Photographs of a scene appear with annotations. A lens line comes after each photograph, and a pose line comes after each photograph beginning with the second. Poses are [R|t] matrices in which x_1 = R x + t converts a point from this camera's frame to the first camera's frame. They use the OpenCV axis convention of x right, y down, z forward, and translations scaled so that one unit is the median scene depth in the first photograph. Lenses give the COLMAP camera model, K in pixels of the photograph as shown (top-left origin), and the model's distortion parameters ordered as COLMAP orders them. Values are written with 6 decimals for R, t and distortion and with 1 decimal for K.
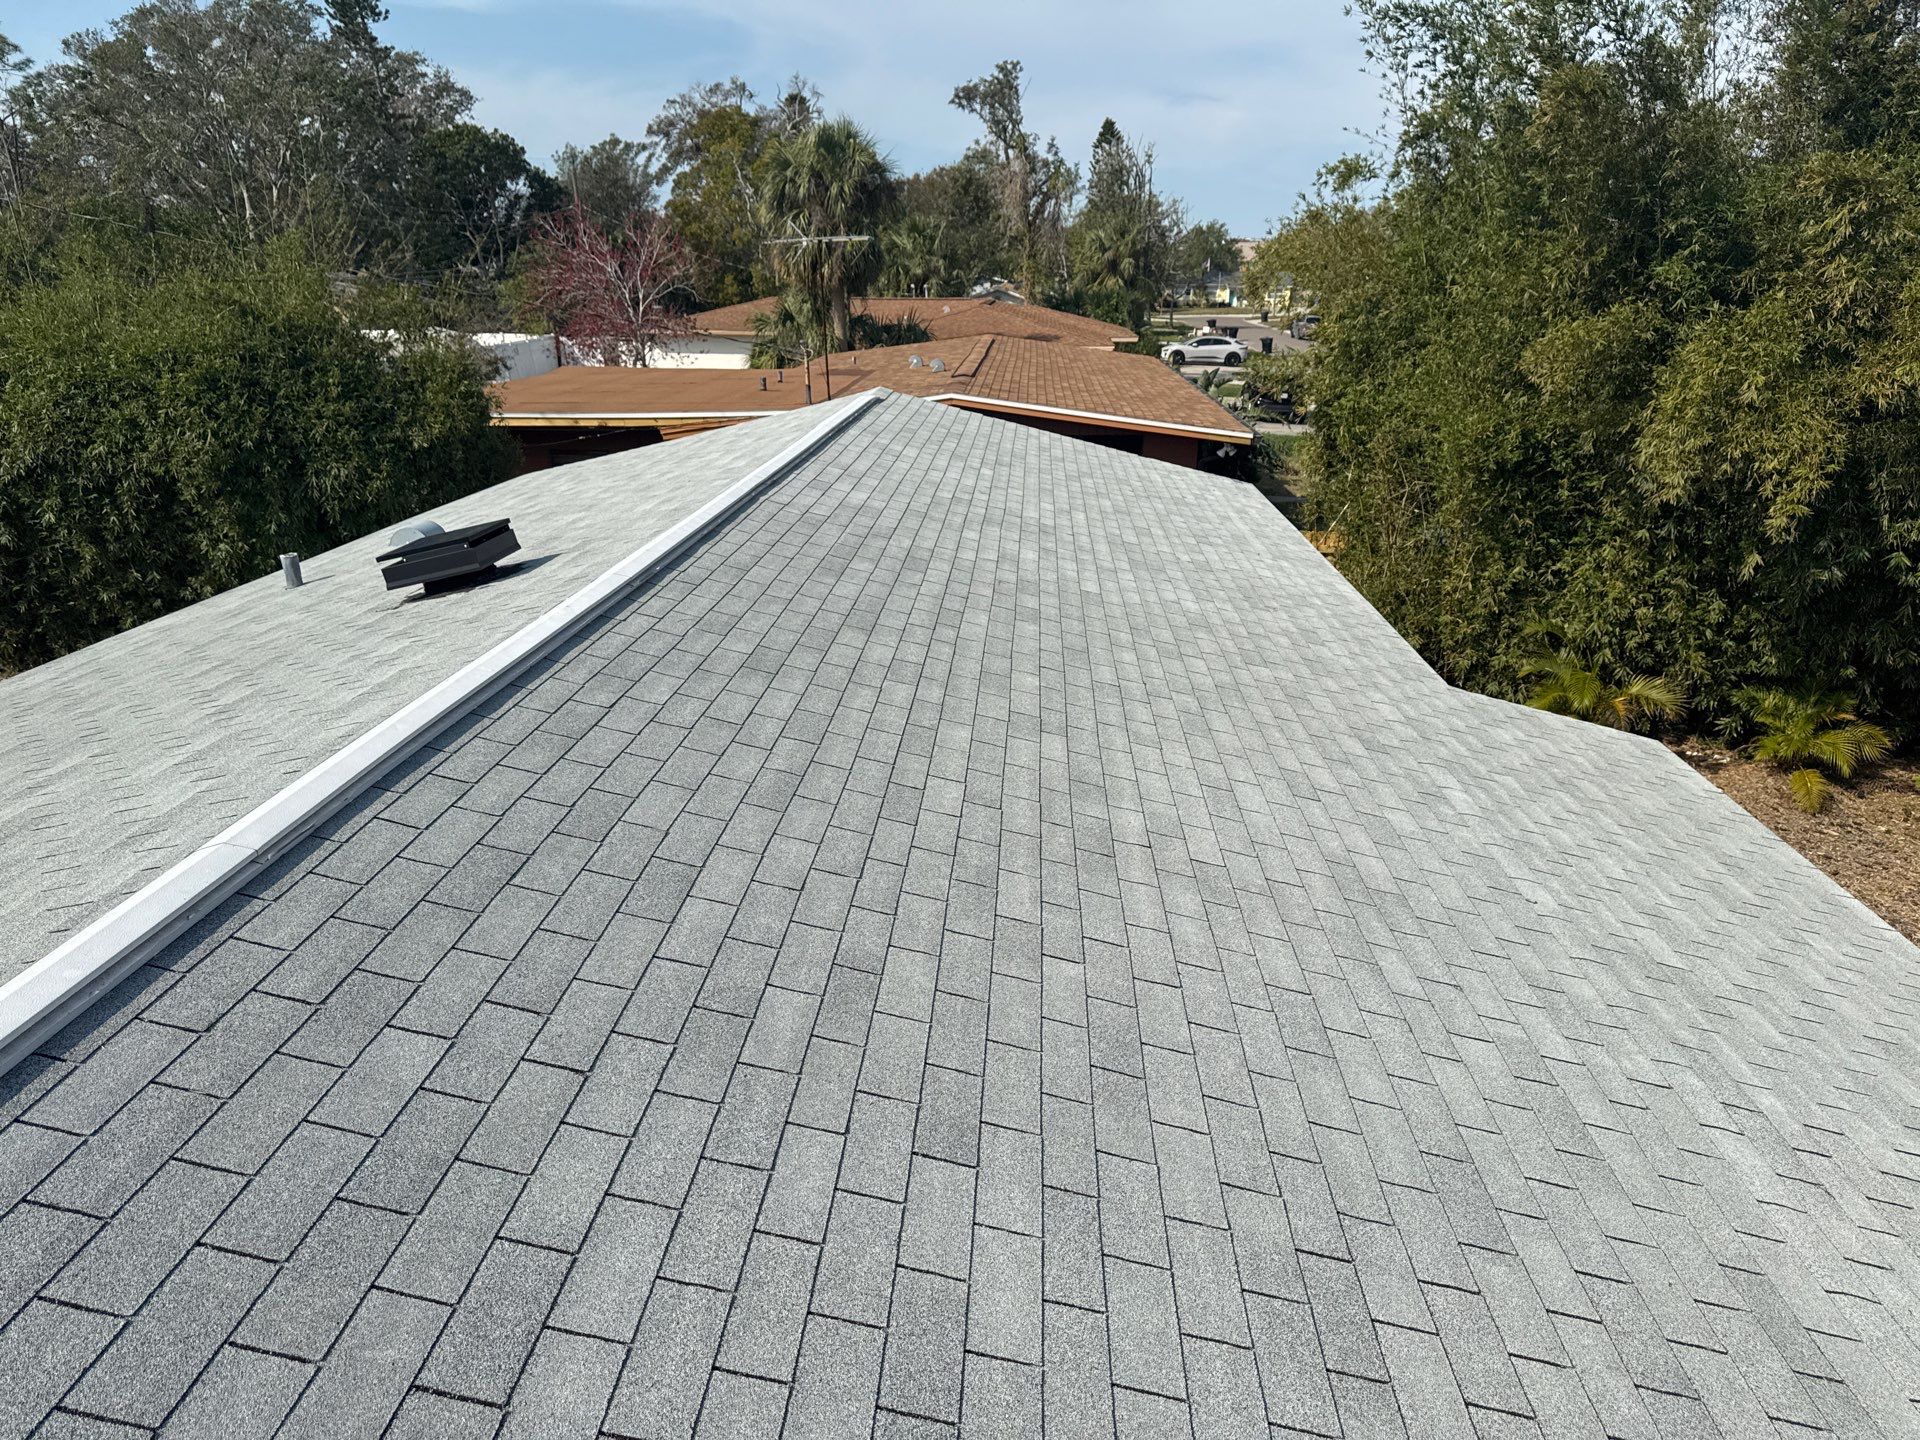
lens RADIAL K [[1368.0, 0, 975.2], [0, 1368.0, 728.4], [0, 0, 1]] dist [0.029351, -0.033019]
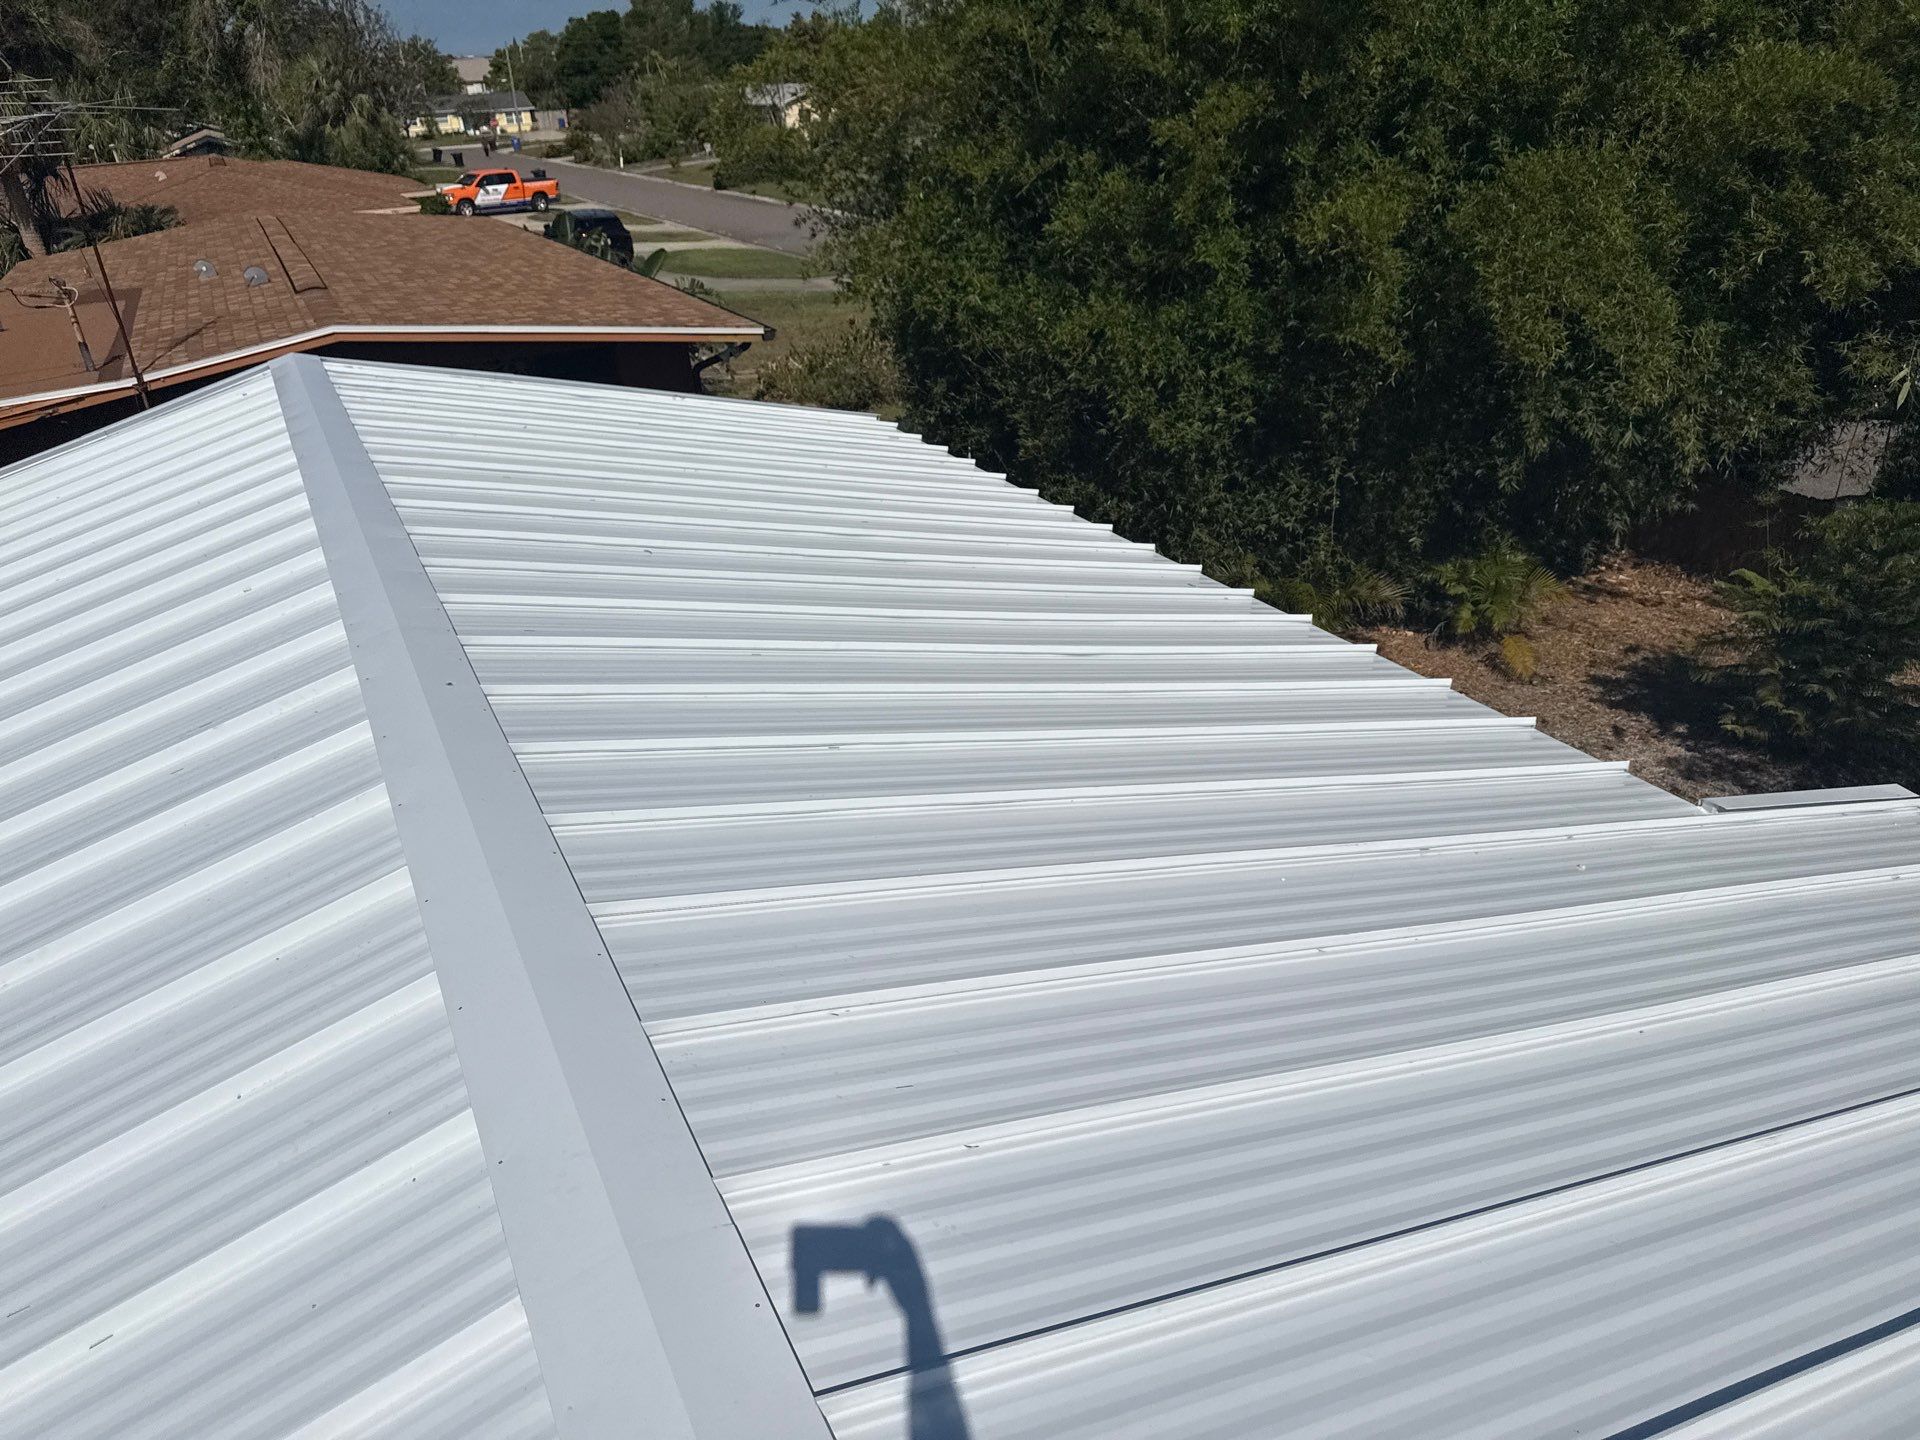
lens RADIAL K [[1368.0, 0, 983.0], [0, 1368.0, 743.4], [0, 0, 1]] dist [0.029351, -0.033019]
pose [[0.866839, -0.266135, 0.421619, -0.106845], [0.211074, 0.961991, 0.173267, -0.127769], [-0.451706, -0.061202, 0.890065, 0.304186]]
